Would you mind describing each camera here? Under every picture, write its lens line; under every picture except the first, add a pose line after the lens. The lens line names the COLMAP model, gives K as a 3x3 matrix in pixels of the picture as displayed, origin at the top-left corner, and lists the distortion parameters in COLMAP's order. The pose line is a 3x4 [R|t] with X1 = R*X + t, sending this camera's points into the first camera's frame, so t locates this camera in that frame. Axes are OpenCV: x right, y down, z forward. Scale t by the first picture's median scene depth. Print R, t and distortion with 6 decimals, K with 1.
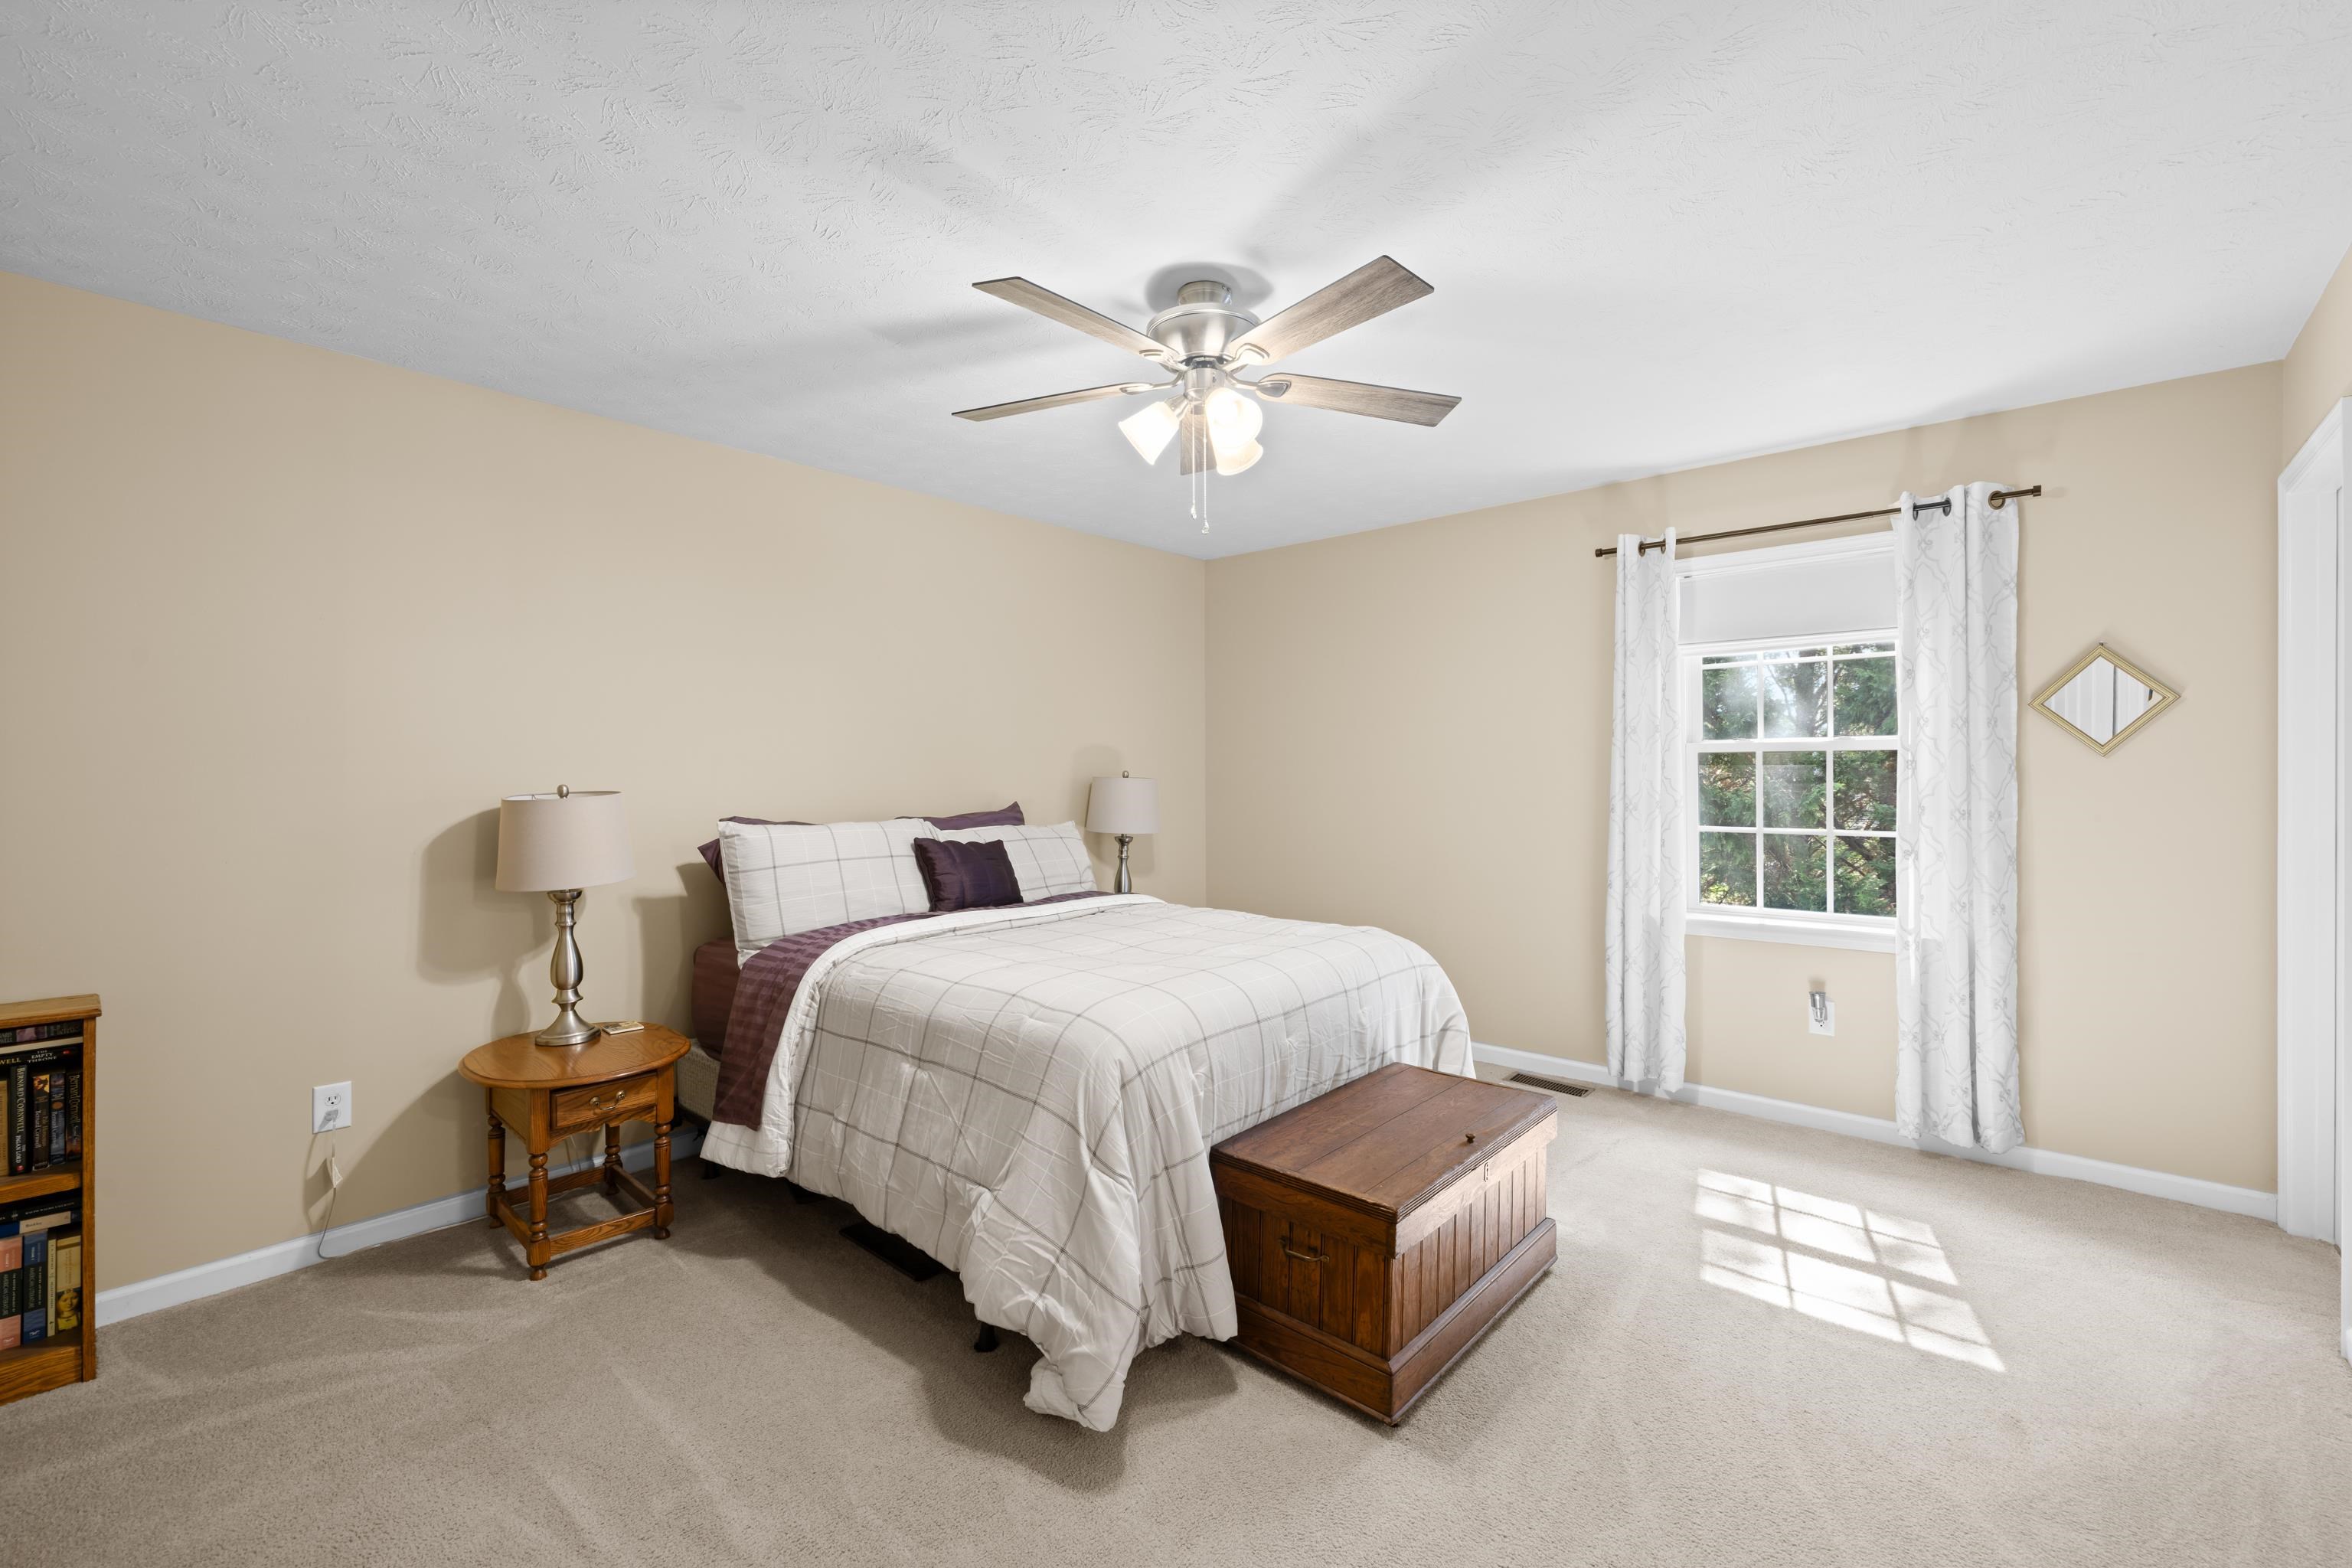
lens RADIAL K [[996.1, 0, 1178.7], [0, 996.1, 764.4], [0, 0, 1]] dist [0.000316, 0.000010]
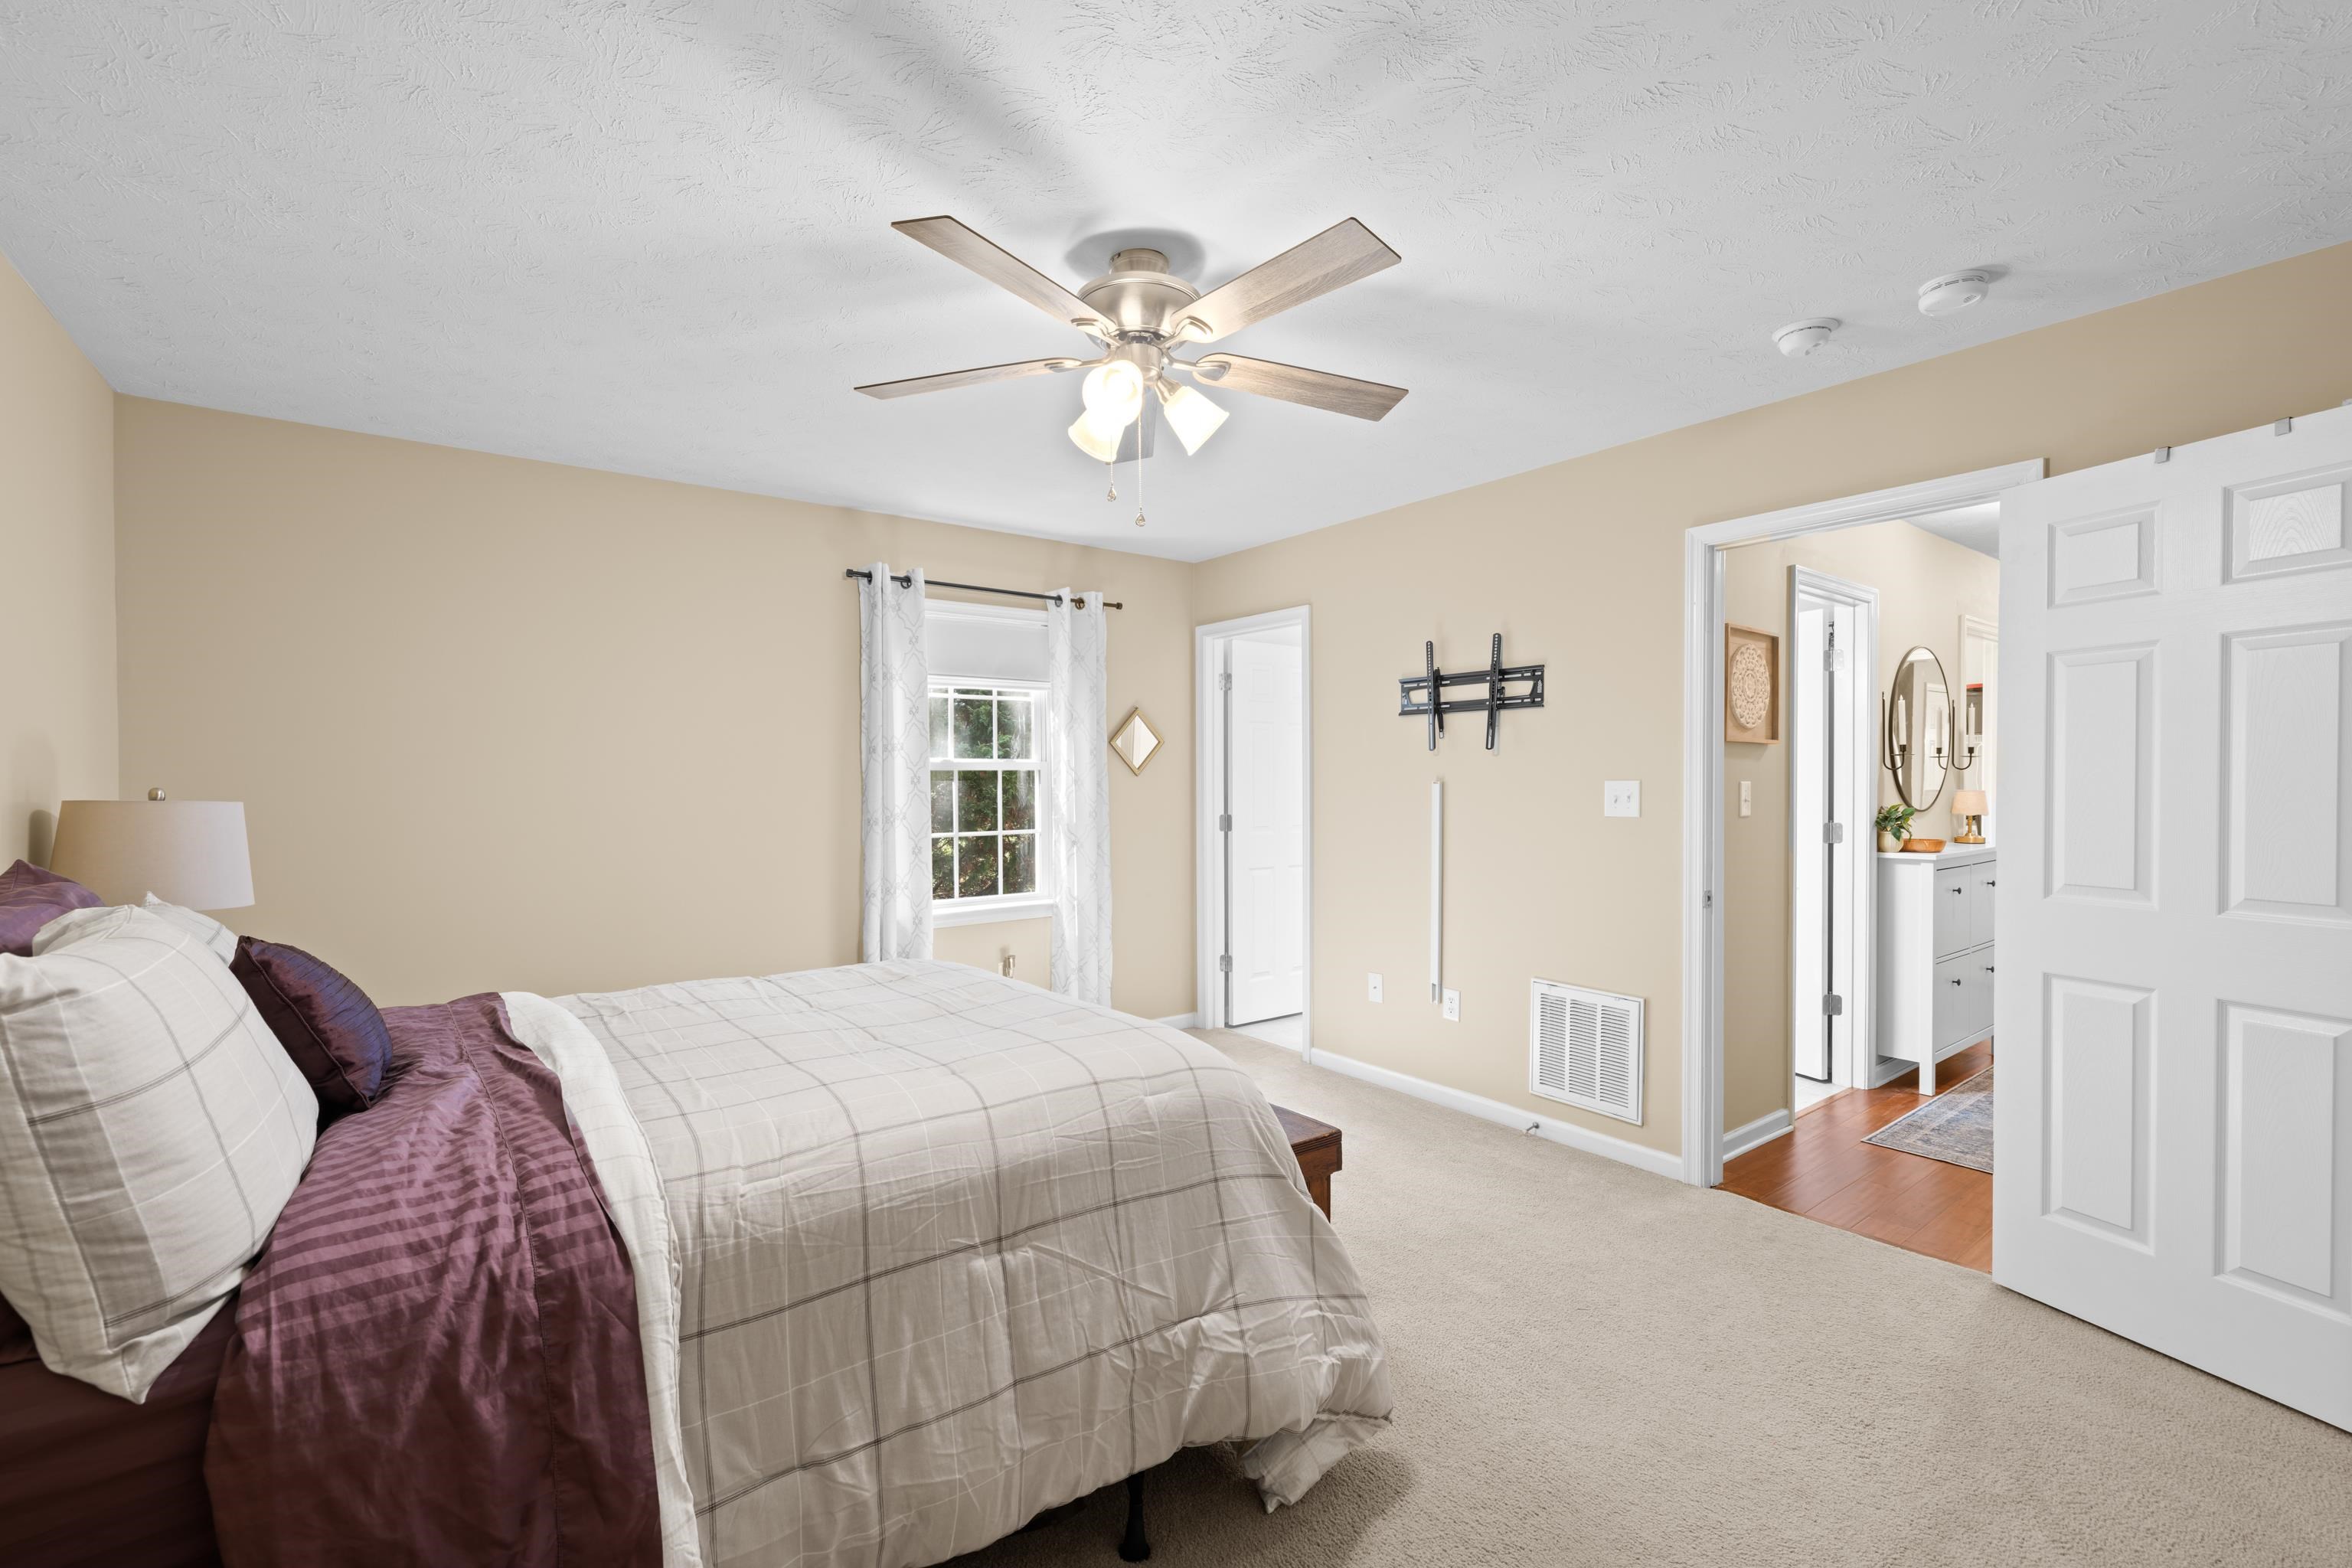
lens RADIAL K [[996.1, 0, 1174.8], [0, 996.1, 792.6], [0, 0, 1]] dist [0.000316, 0.000010]
pose [[0.213708, -0.007983, 0.976865, -0.658111], [-0.000598, 0.999965, 0.008303, 0.005932], [-0.976897, -0.002359, 0.213696, 0.585384]]
